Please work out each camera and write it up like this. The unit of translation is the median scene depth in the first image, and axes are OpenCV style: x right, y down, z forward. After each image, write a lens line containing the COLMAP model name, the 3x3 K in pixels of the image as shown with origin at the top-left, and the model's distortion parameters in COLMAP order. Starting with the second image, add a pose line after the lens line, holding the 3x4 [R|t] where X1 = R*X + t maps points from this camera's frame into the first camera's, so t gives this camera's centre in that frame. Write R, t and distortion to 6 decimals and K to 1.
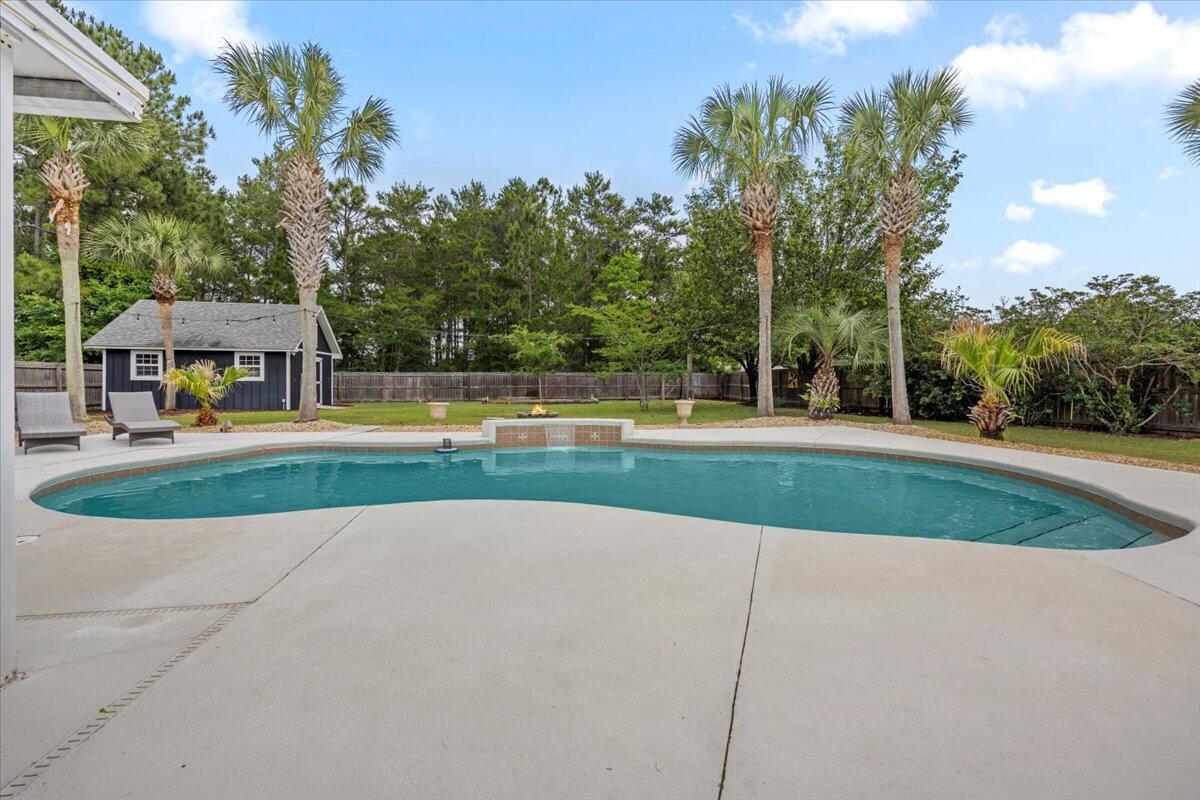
lens RADIAL K [[486.8, 0, 605.3], [0, 486.8, 393.8], [0, 0, 1]] dist [-0.001585, 0.000221]
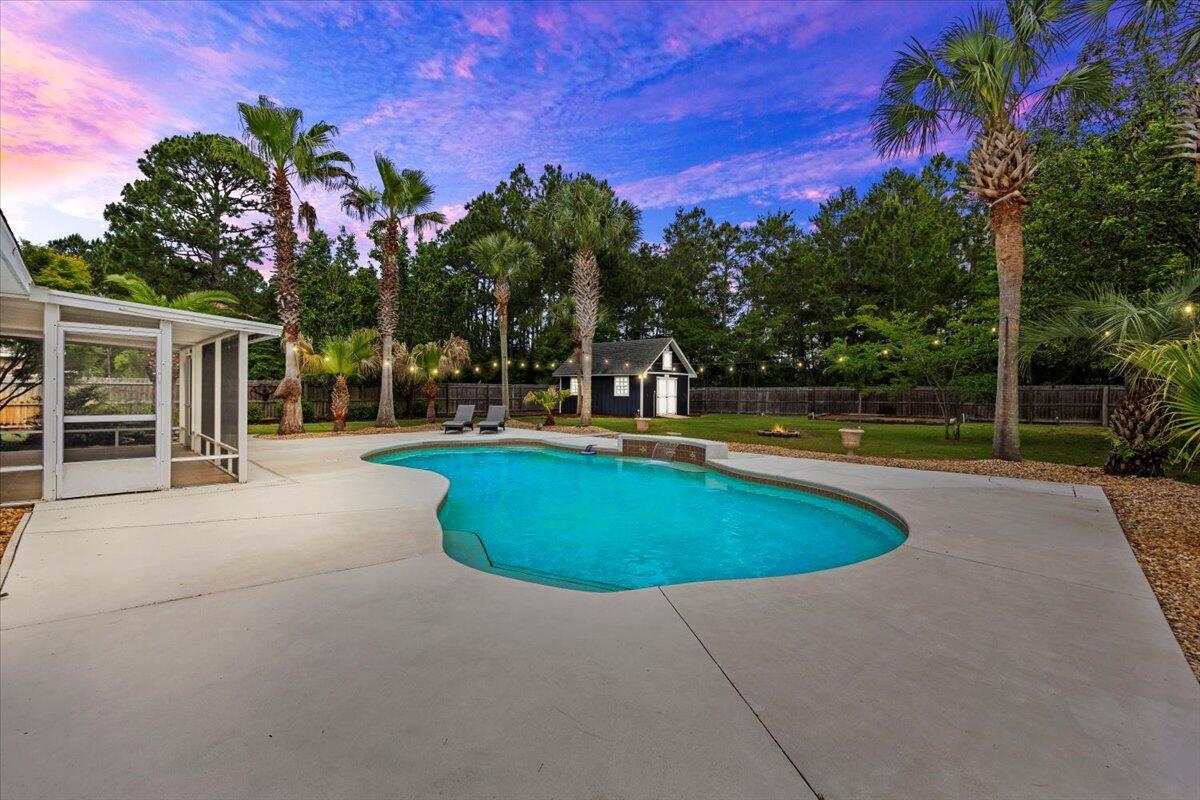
lens RADIAL K [[486.8, 0, 605.0], [0, 486.8, 392.5], [0, 0, 1]] dist [-0.001585, 0.000221]
pose [[0.620497, 0.005787, -0.784187, 0.355829], [-0.022548, 0.999691, -0.010464, -0.019945], [0.783885, 0.024175, 0.620436, 0.074285]]
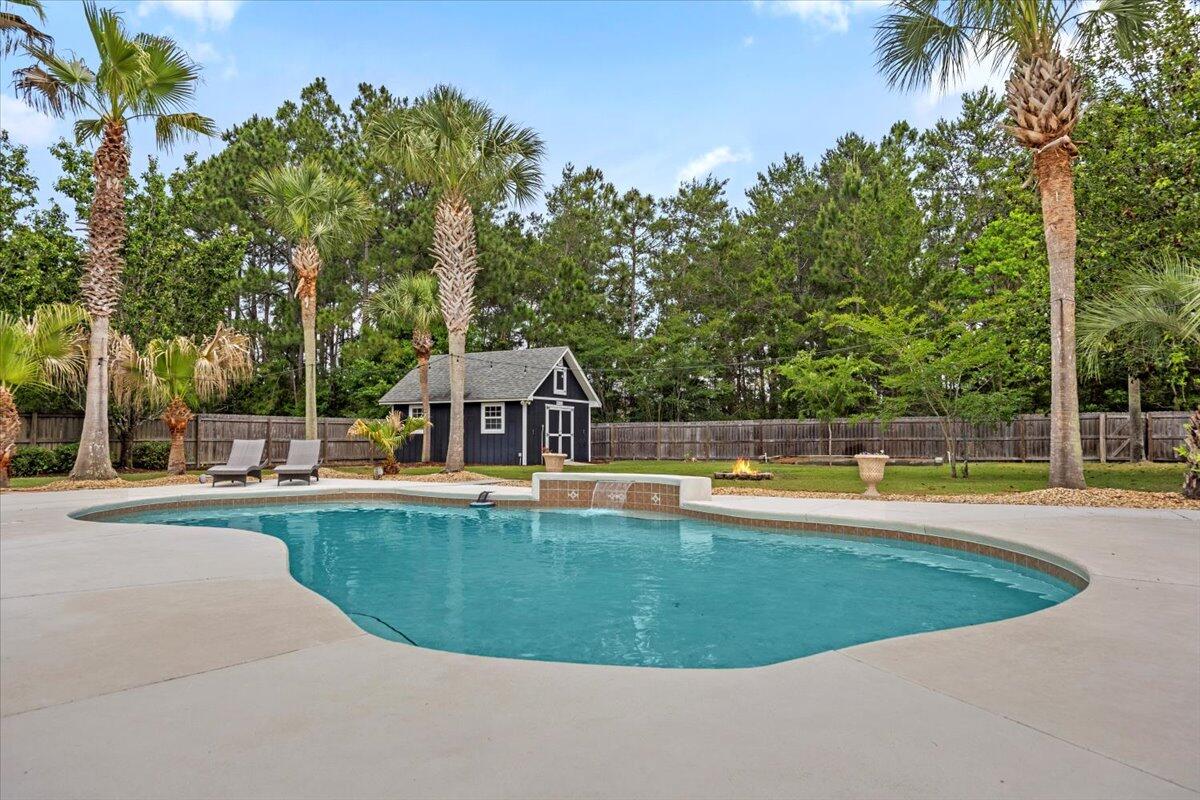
lens RADIAL K [[710.4, 0, 612.3], [0, 710.4, 409.8], [0, 0, 1]] dist [0.006961, -0.011246]
pose [[0.791175, -0.030588, -0.610824, 0.281937], [-0.008783, 0.998077, -0.061357, 0.010233], [0.611527, 0.053908, 0.789385, 0.060731]]
